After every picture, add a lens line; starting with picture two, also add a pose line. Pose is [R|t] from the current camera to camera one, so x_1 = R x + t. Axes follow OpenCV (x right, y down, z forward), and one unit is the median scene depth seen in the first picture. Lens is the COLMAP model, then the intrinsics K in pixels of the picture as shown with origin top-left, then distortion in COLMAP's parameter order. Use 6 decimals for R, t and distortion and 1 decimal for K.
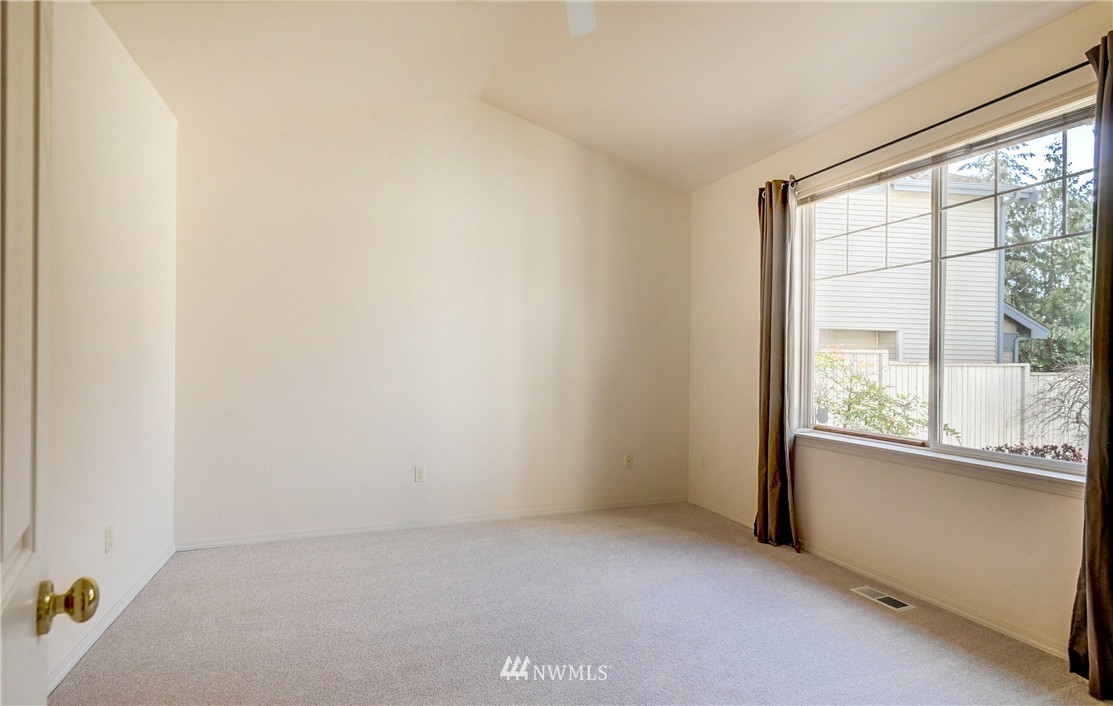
lens RADIAL K [[538.8, 0, 556.5], [0, 538.8, 353.0], [0, 0, 1]] dist [0.003944, -0.000380]
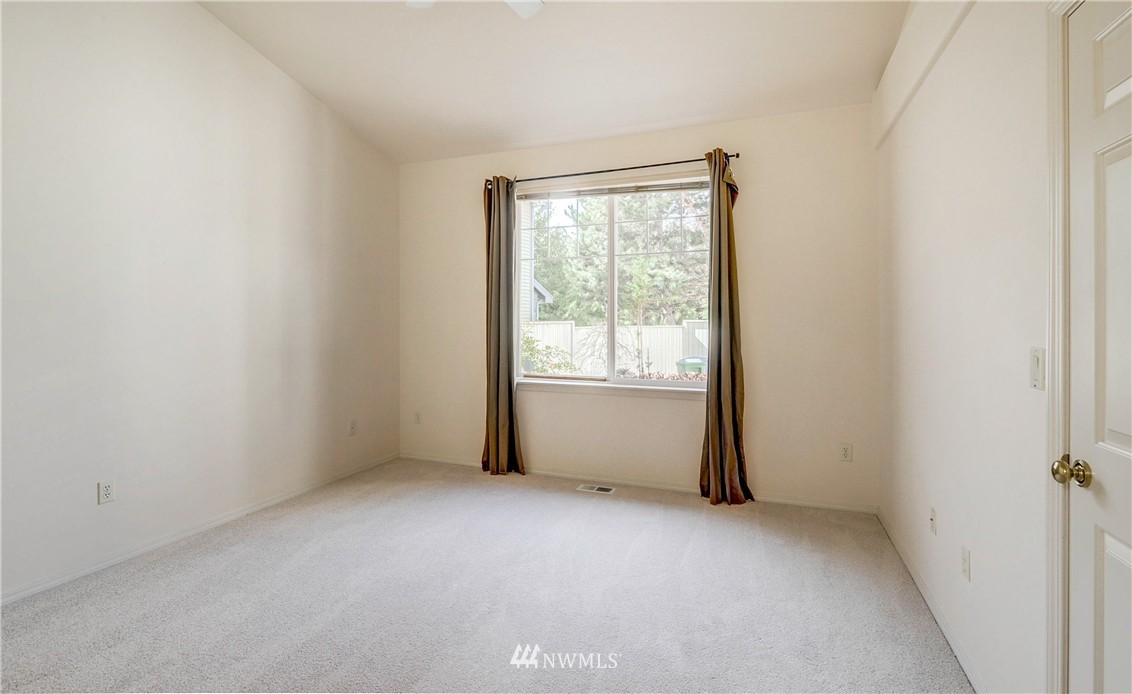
lens RADIAL K [[509.6, 0, 565.8], [0, 509.6, 312.5], [0, 0, 1]] dist [-0.002103, -0.000441]
pose [[0.680021, 0.000615, 0.733192, -0.352121], [-0.003457, 0.999991, 0.002367, -0.015587], [-0.733184, -0.004144, 0.680017, 0.108142]]
